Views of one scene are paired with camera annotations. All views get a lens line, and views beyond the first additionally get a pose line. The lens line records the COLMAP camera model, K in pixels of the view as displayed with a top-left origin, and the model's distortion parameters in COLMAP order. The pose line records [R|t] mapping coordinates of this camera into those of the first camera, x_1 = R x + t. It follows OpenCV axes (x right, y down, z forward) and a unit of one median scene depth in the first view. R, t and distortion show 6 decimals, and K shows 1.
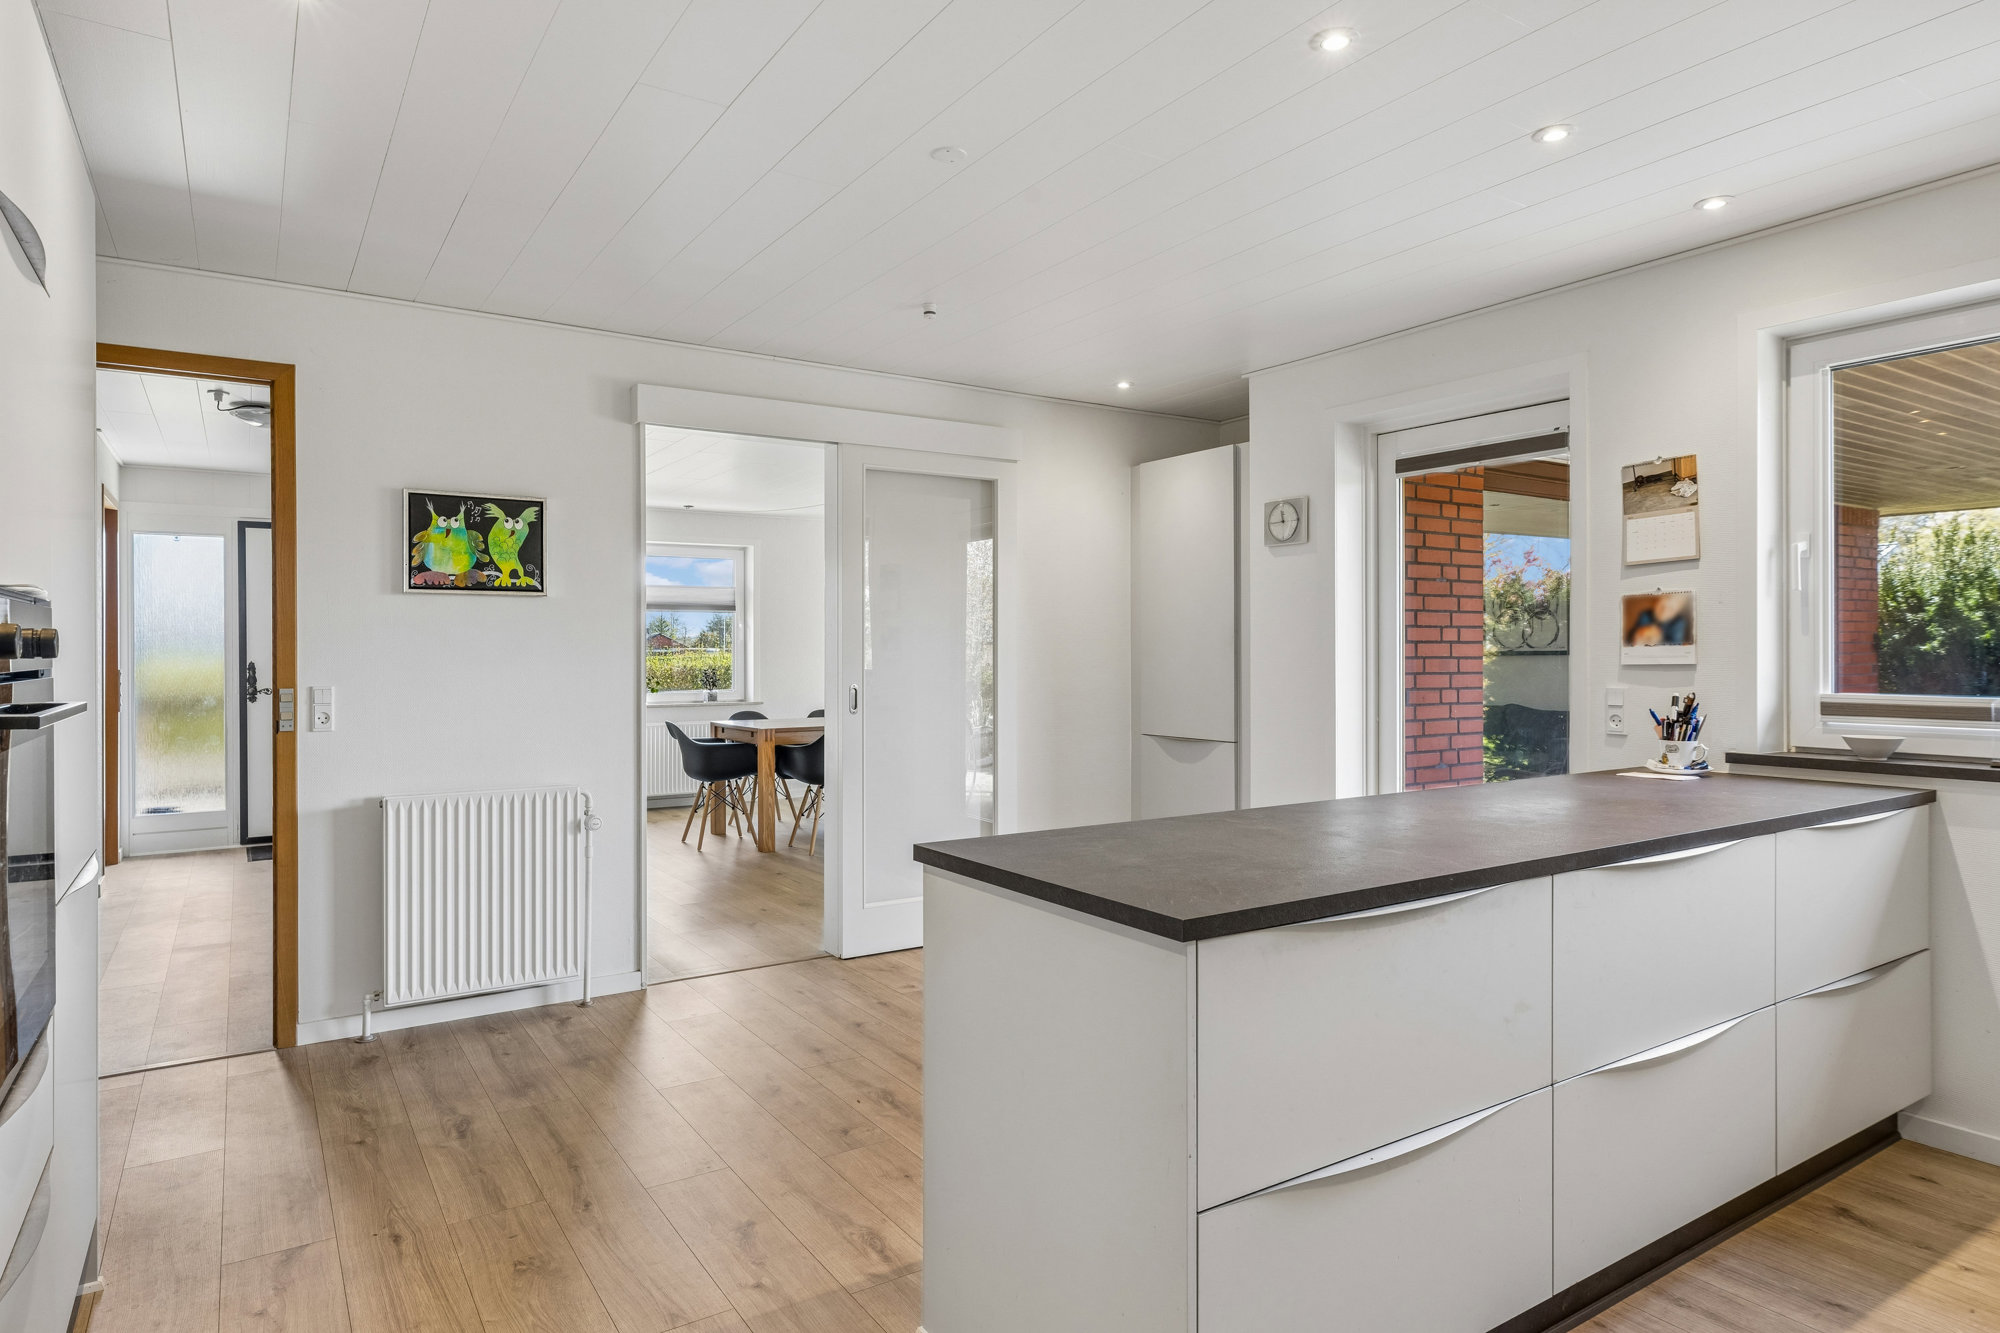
lens RADIAL K [[1170.1, 0, 990.5], [0, 1170.1, 663.2], [0, 0, 1]] dist [-0.000102, 0.000122]
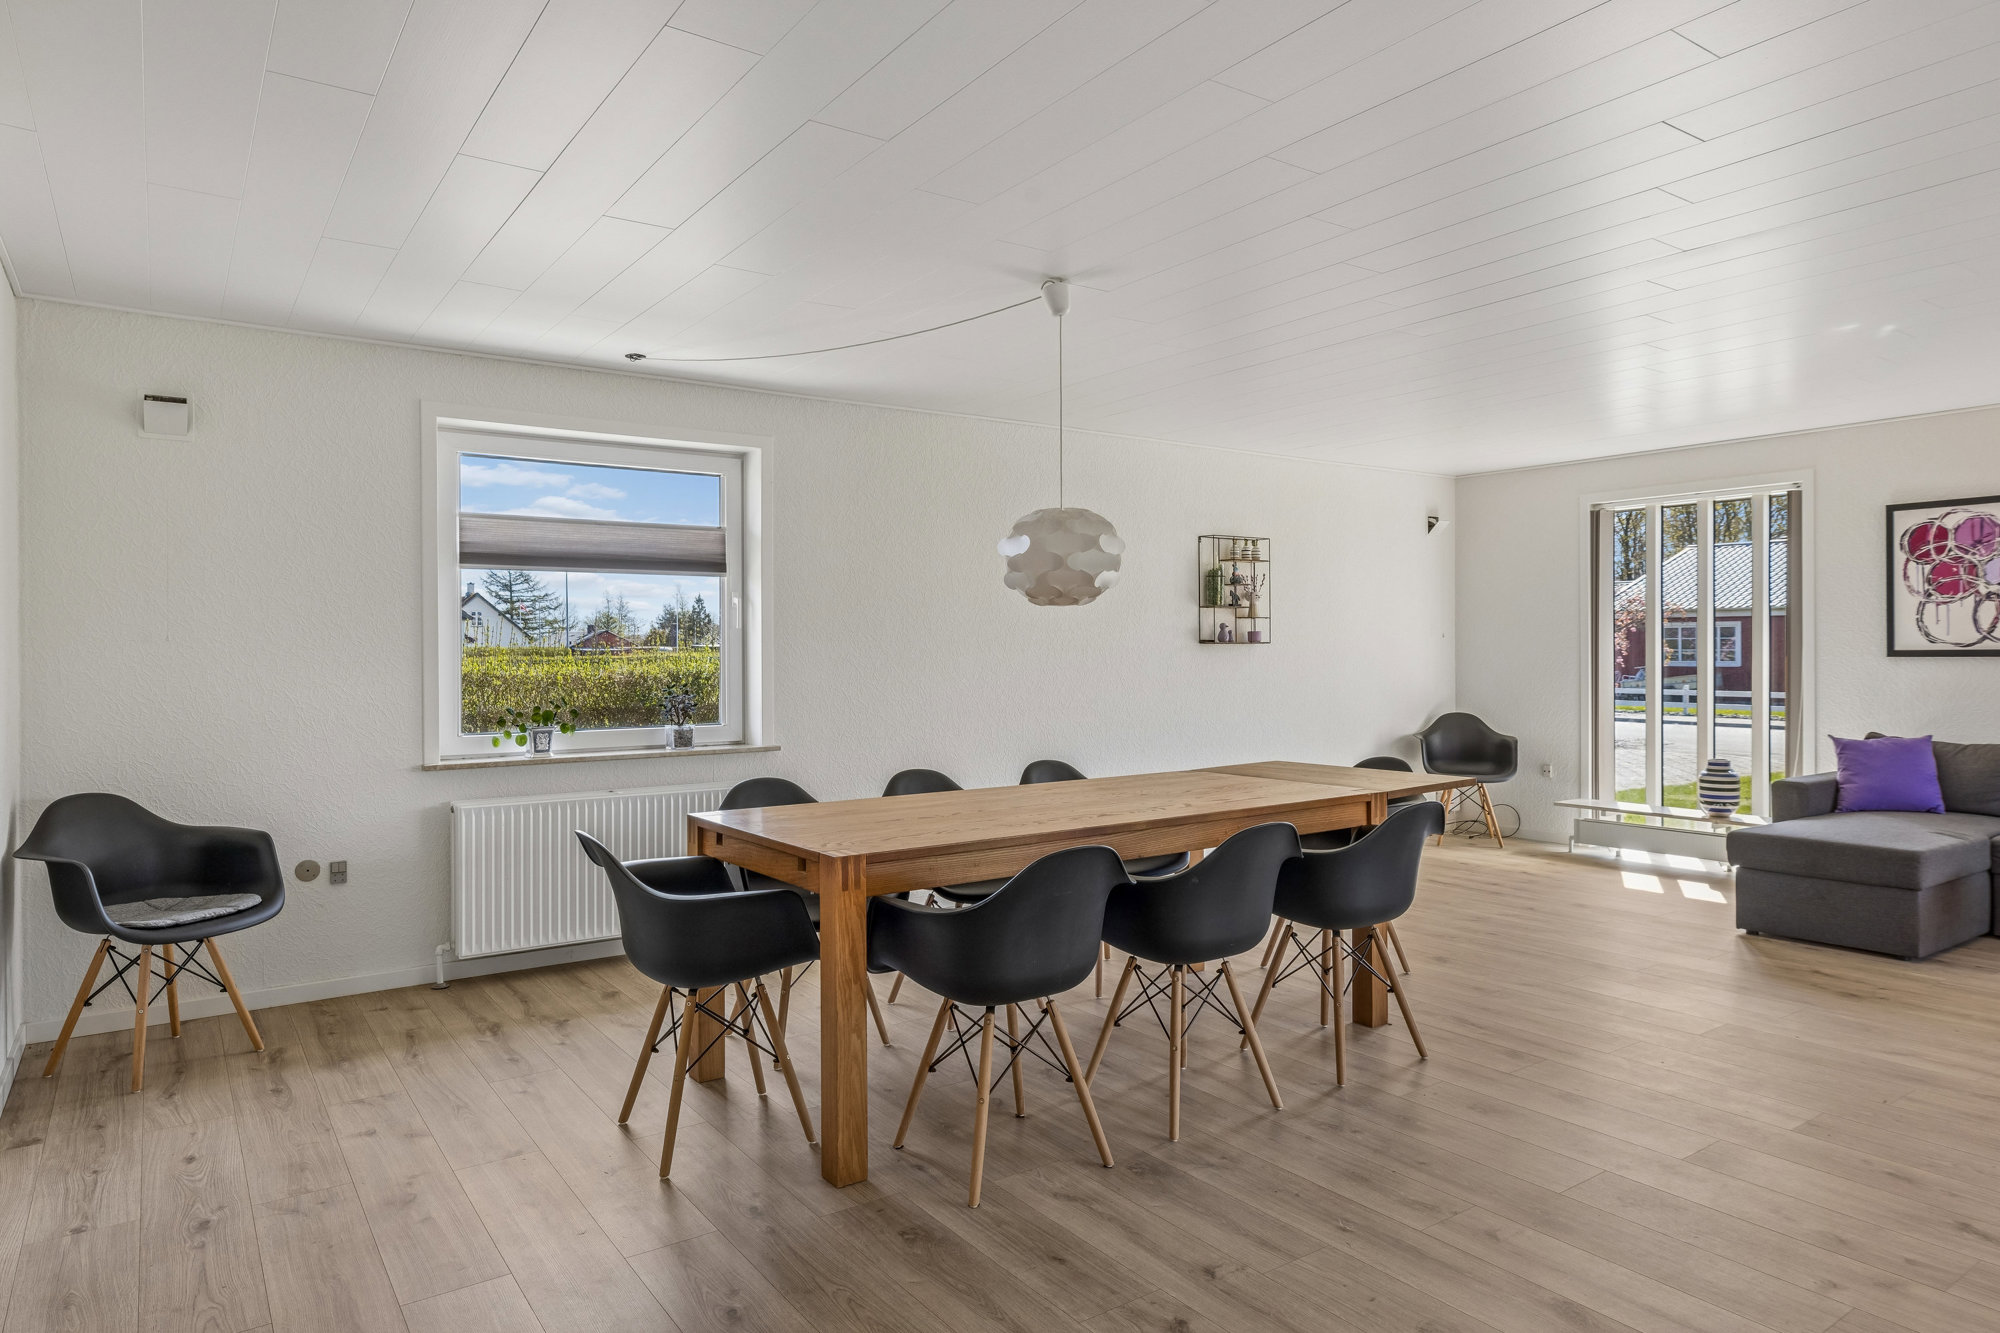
lens RADIAL K [[1202.8, 0, 1013.2], [0, 1202.8, 658.2], [0, 0, 1]] dist [-0.002680, 0.000146]
pose [[0.998753, 0.000336, 0.049918, -0.124584], [-0.000137, 0.999992, -0.003977, -0.003961], [-0.049919, 0.003965, 0.998745, 0.487030]]
